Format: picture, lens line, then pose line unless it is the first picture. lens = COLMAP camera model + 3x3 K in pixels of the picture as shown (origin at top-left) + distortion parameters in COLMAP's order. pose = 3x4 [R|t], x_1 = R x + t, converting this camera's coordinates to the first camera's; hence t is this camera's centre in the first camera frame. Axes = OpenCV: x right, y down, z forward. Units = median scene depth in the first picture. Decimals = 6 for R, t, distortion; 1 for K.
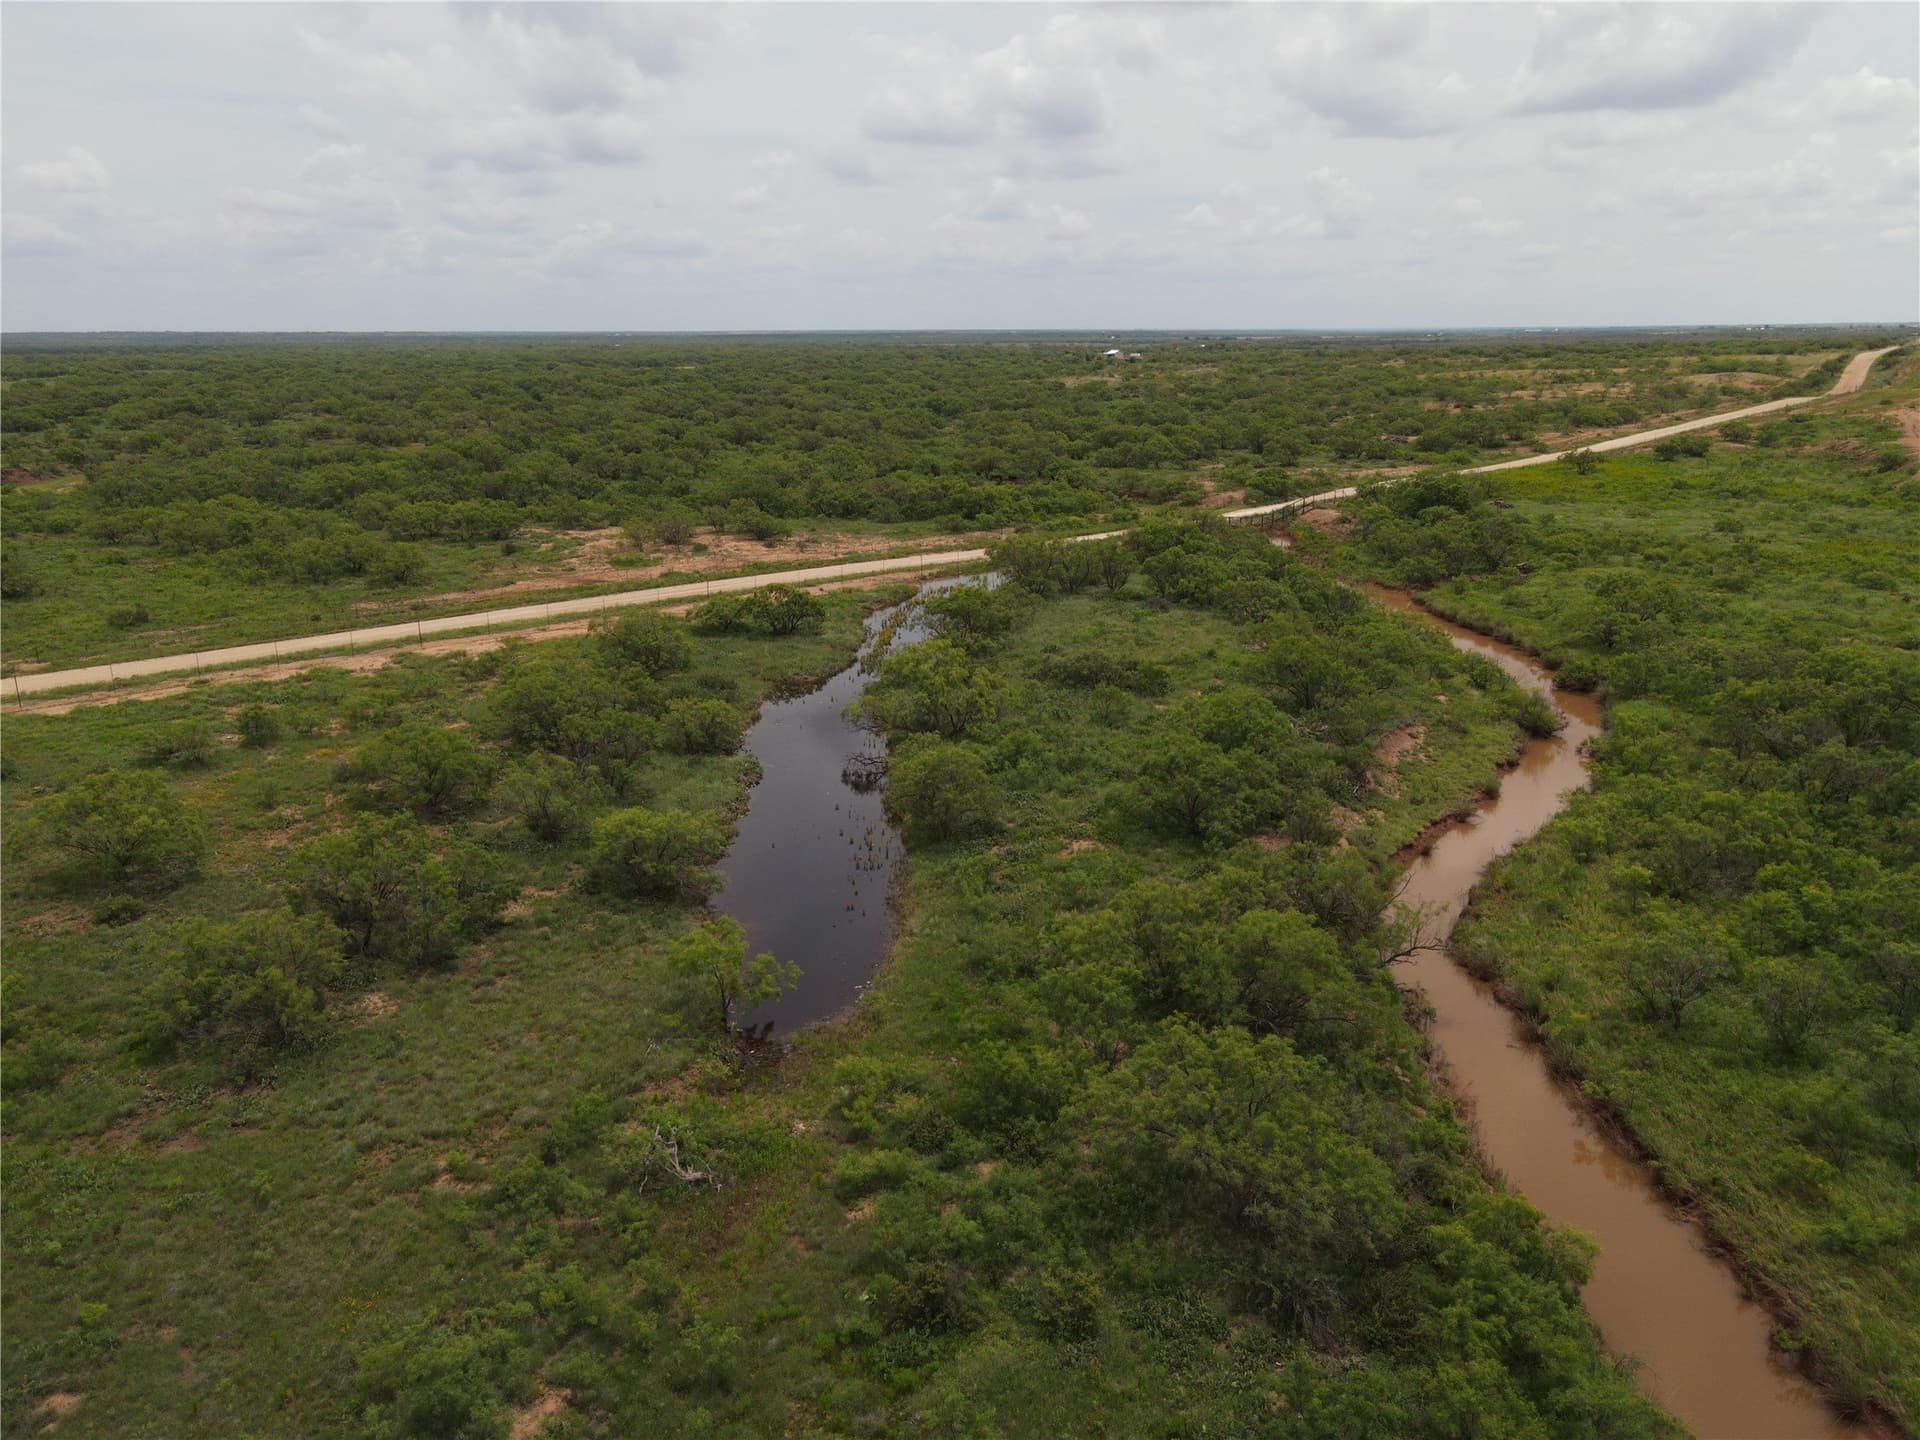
lens RADIAL K [[1581.3, 0, 960.0], [0, 1581.3, 720.0], [0, 0, 1]] dist [-0.046057, 0.112569]
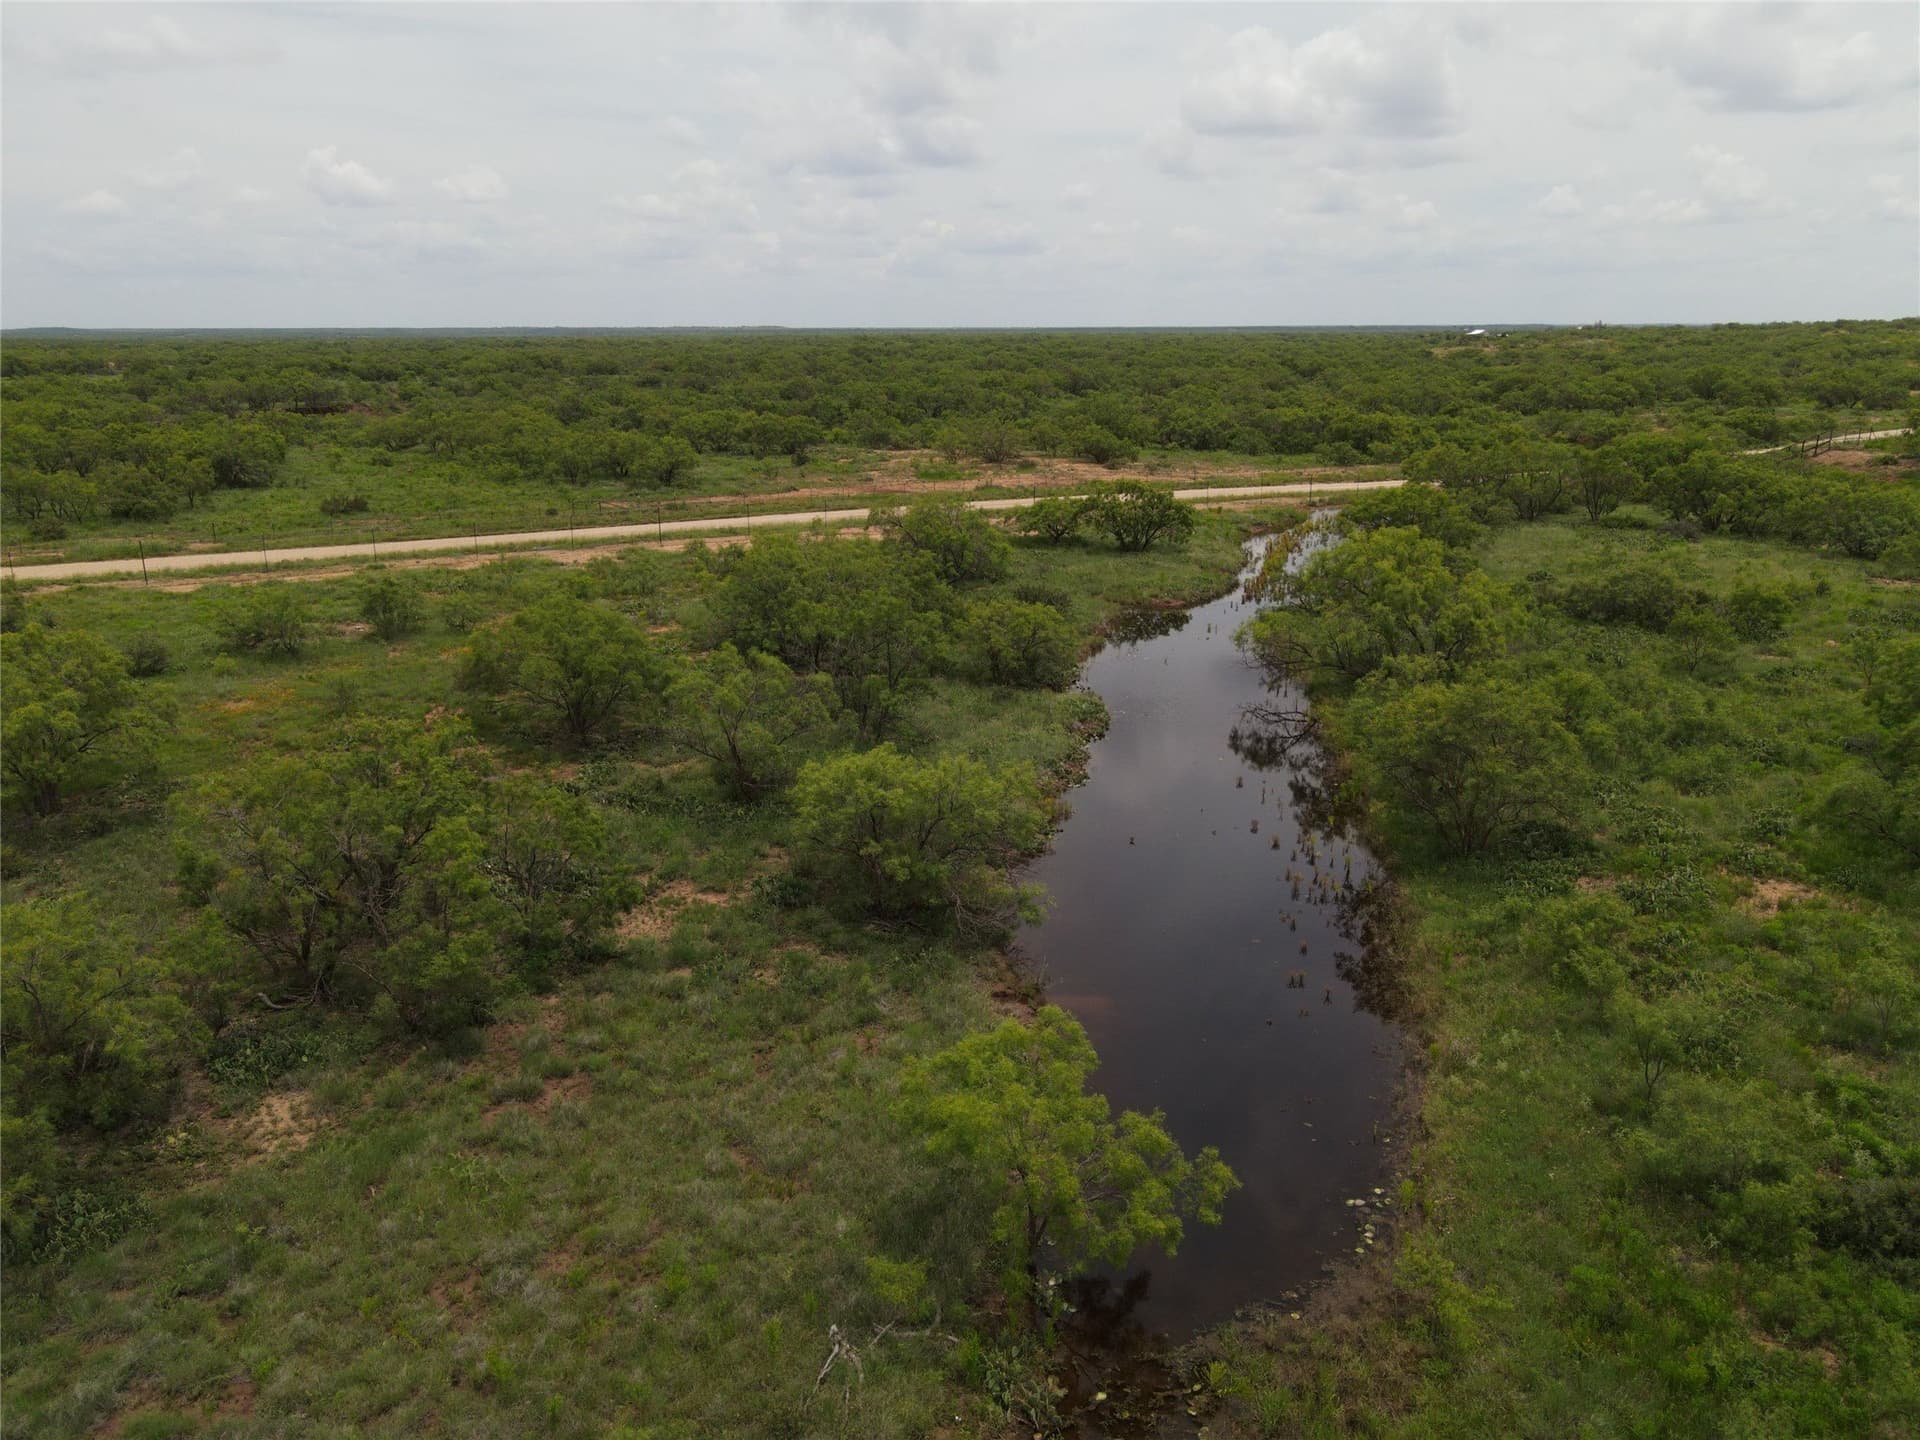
lens RADIAL K [[1559.5, 0, 962.5], [0, 1559.5, 682.3], [0, 0, 1]] dist [0.003875, -0.003510]
pose [[0.979082, 0.058919, -0.194750, -0.037144], [-0.063050, 0.997897, -0.015075, 0.018318], [0.193452, 0.027038, 0.980737, 0.229323]]
